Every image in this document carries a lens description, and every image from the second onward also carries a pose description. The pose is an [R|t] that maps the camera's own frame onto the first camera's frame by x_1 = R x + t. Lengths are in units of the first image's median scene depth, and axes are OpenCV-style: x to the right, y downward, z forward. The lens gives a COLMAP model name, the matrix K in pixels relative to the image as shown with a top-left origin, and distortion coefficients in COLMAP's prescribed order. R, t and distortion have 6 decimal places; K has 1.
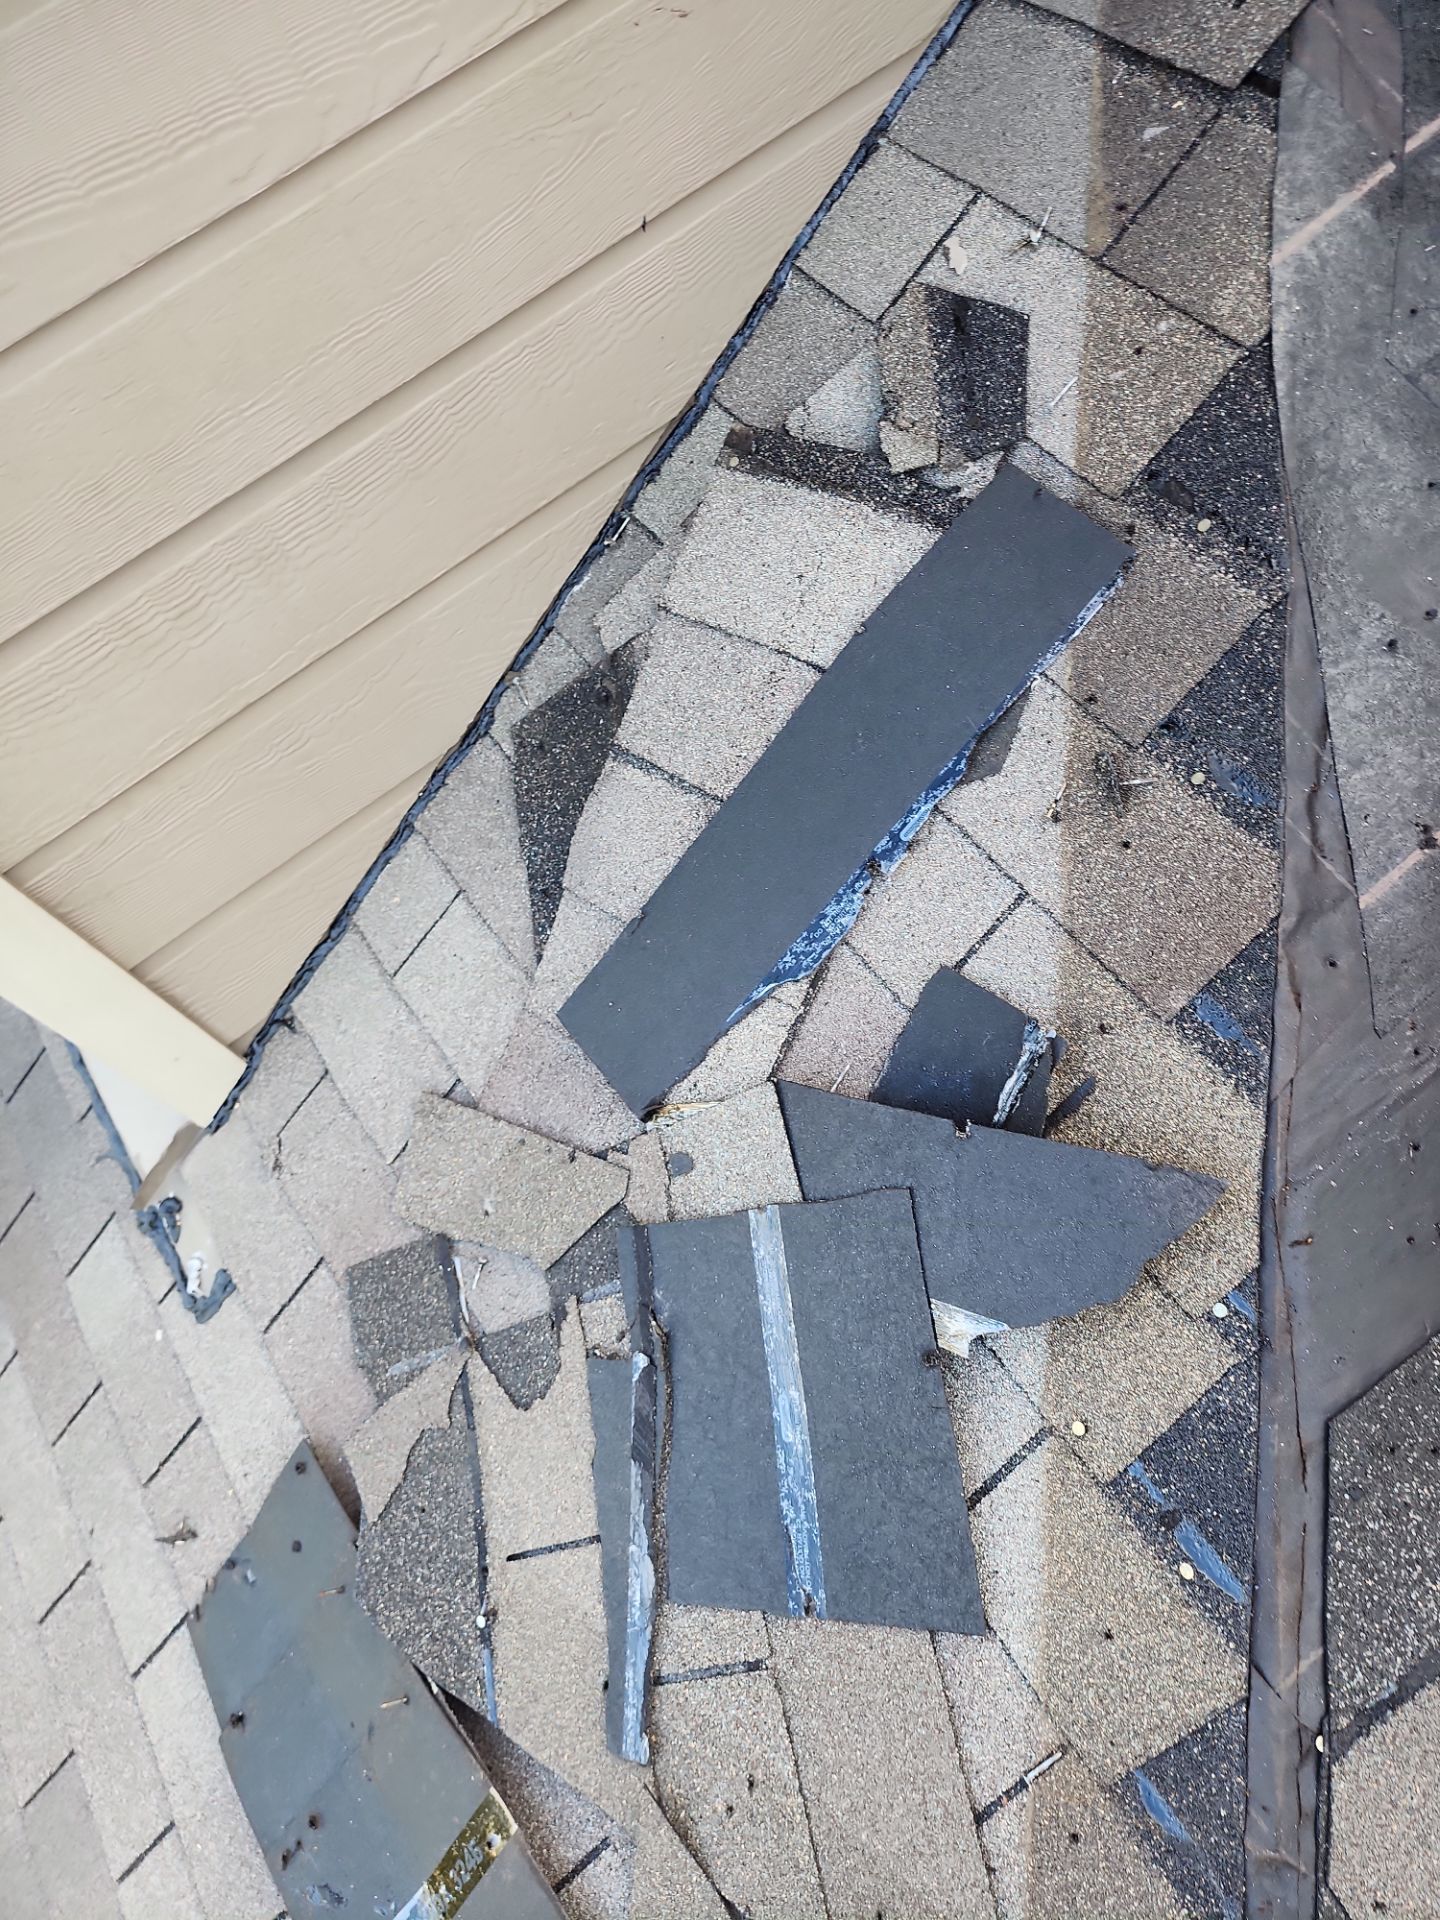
lens RADIAL K [[1272.8, 0, 716.6], [0, 1272.8, 965.7], [0, 0, 1]] dist [0.074359, -0.063050]
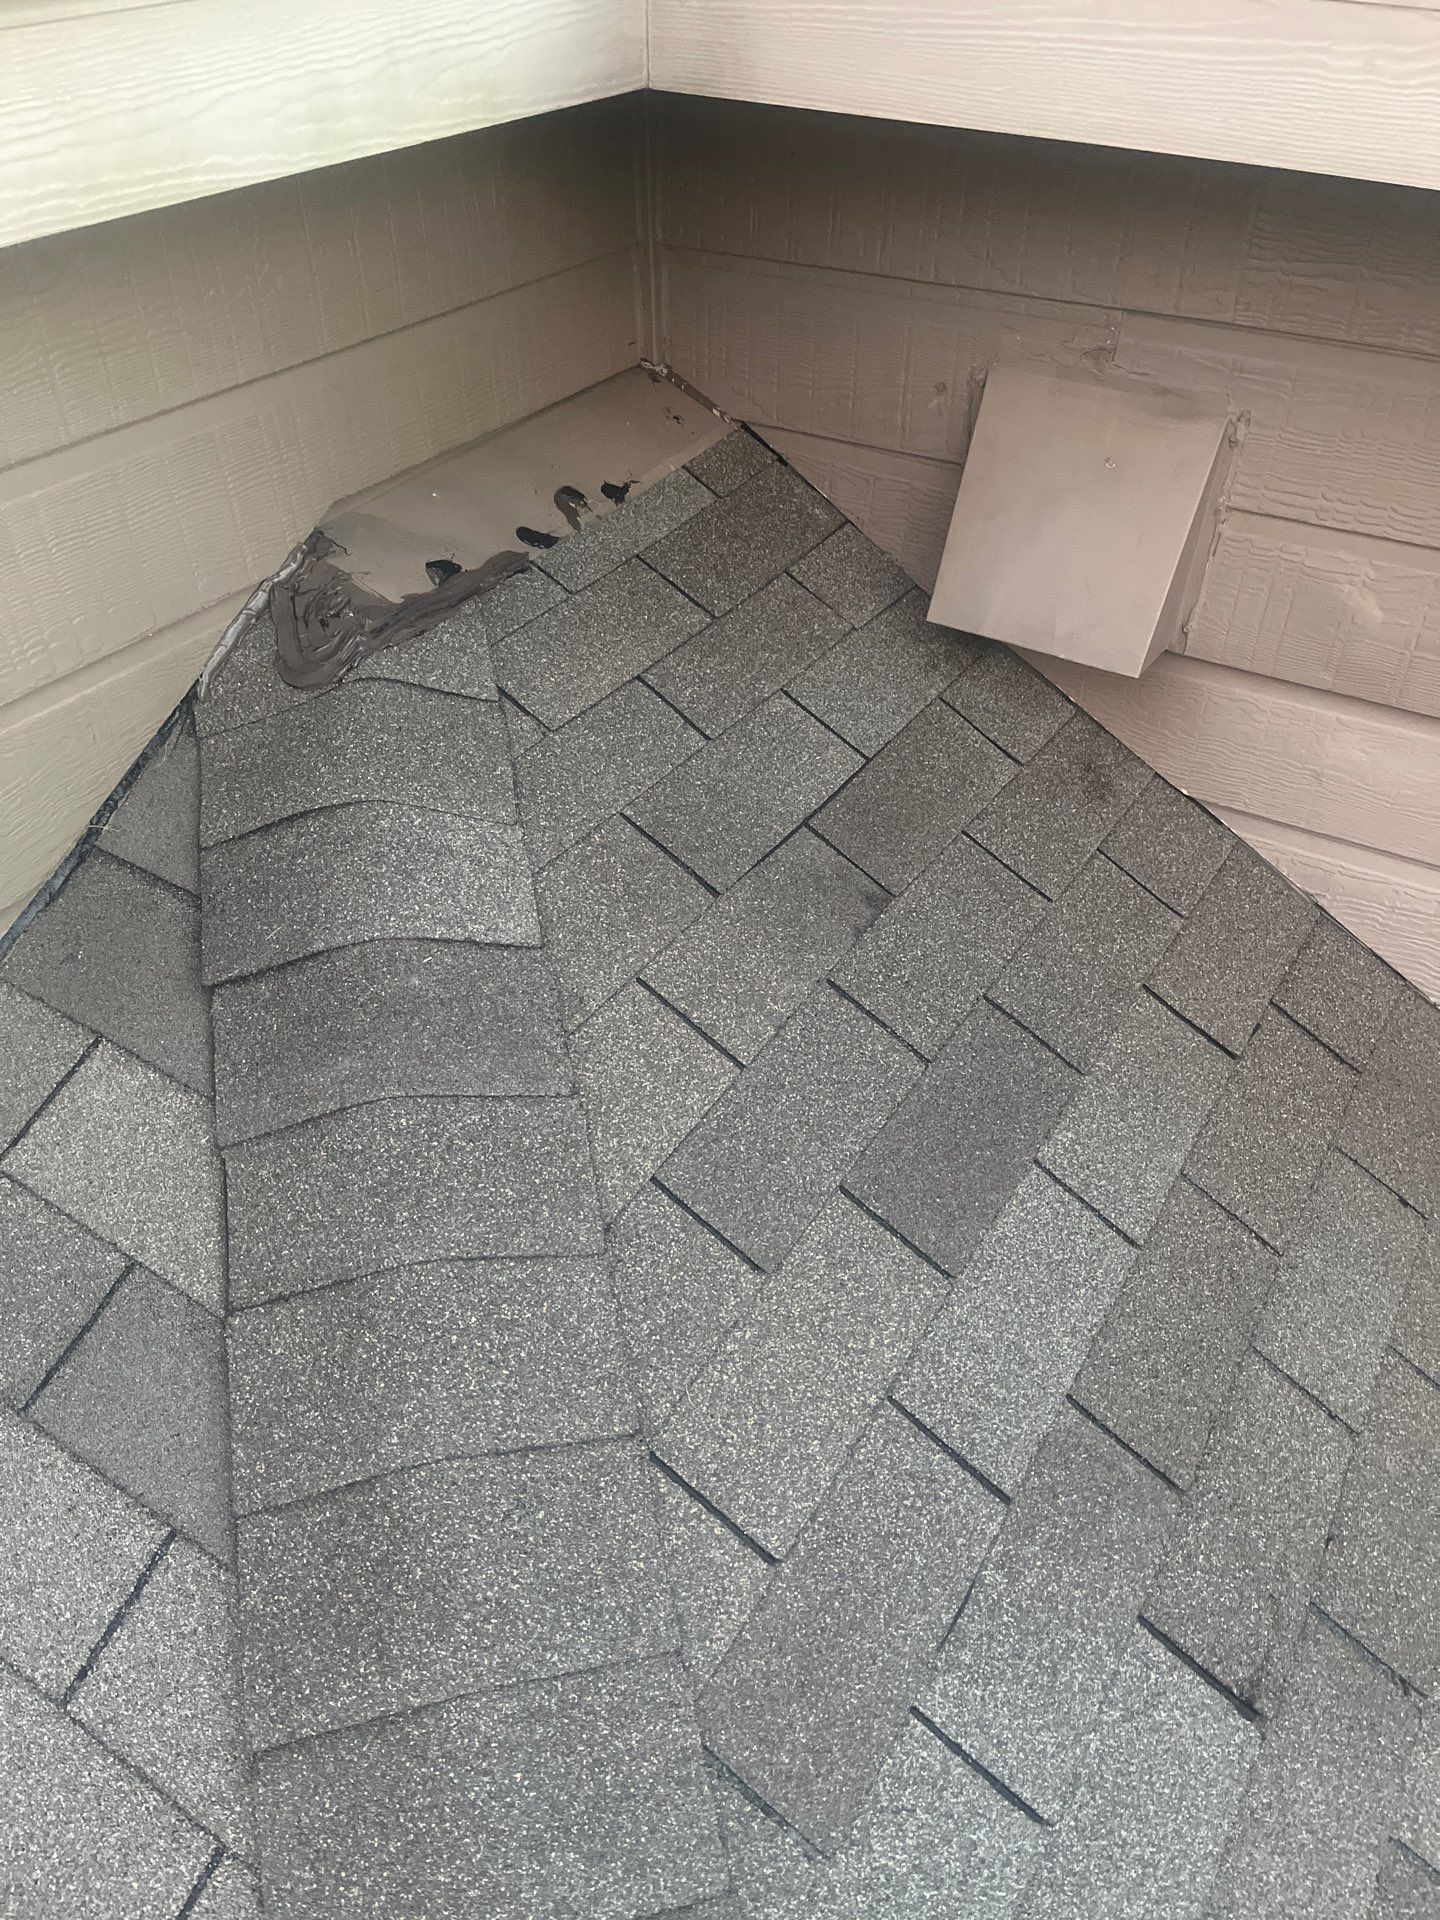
lens RADIAL K [[1445.5, 0, 712.5], [0, 1445.5, 961.6], [0, 0, 1]] dist [0.059328, -0.091503]
pose [[0.878853, -0.045922, 0.474877, 0.095037], [0.232248, 0.910637, -0.341760, -0.173878], [-0.416747, 0.410647, 0.810982, -0.119607]]
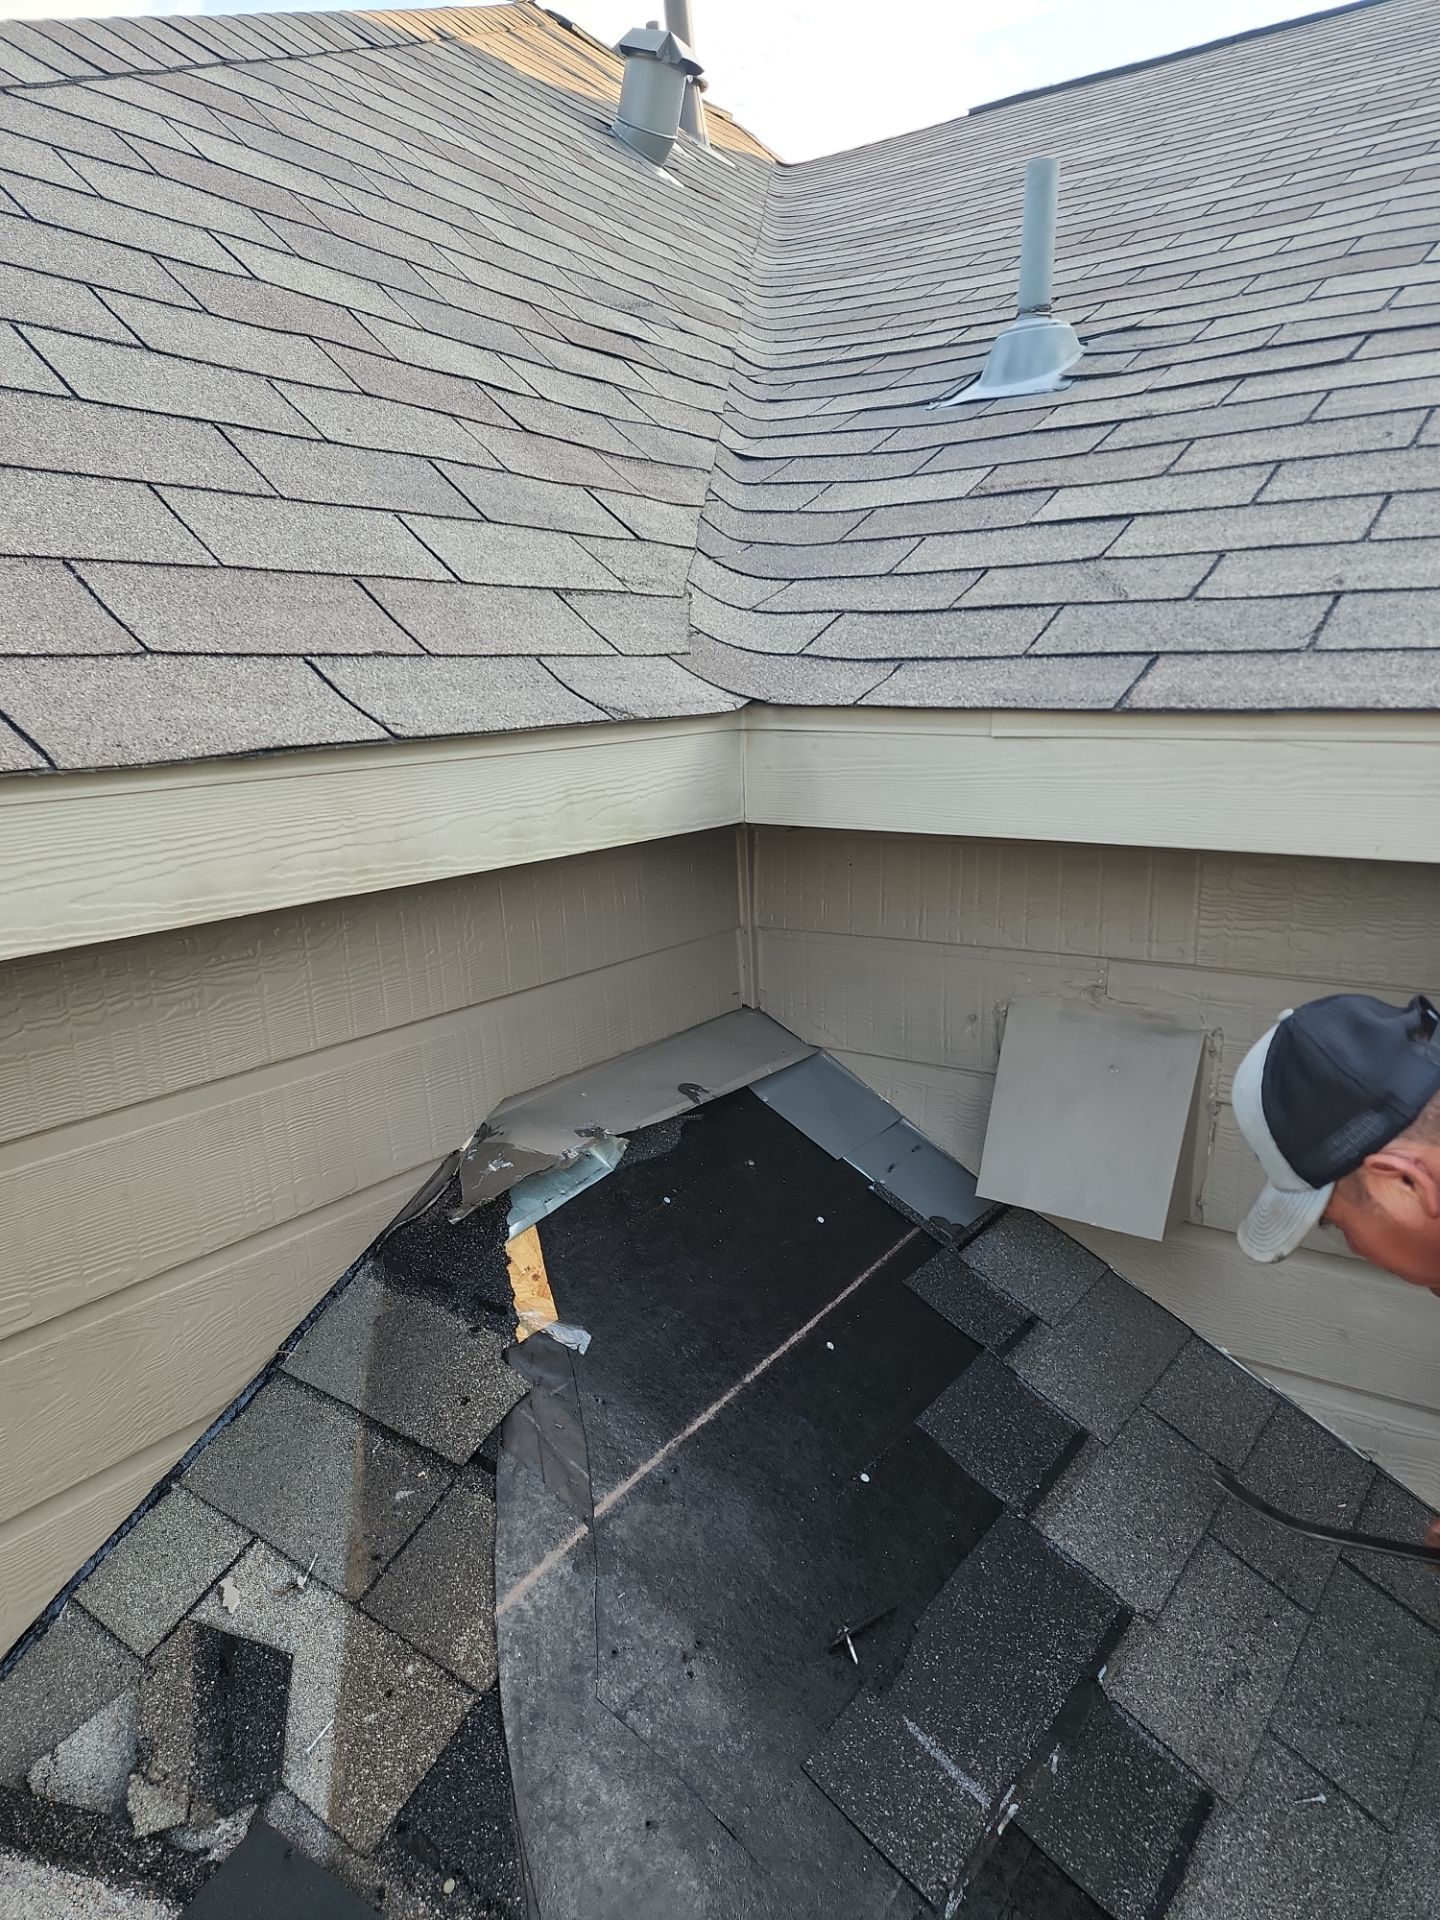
lens RADIAL K [[1272.8, 0, 708.9], [0, 1272.8, 970.7], [0, 0, 1]] dist [0.074359, -0.063050]
pose [[0.915398, 0.147797, 0.374437, 0.074261], [0.184932, 0.671796, -0.717280, -0.053817], [-0.357558, 0.725842, 0.587628, -0.162355]]
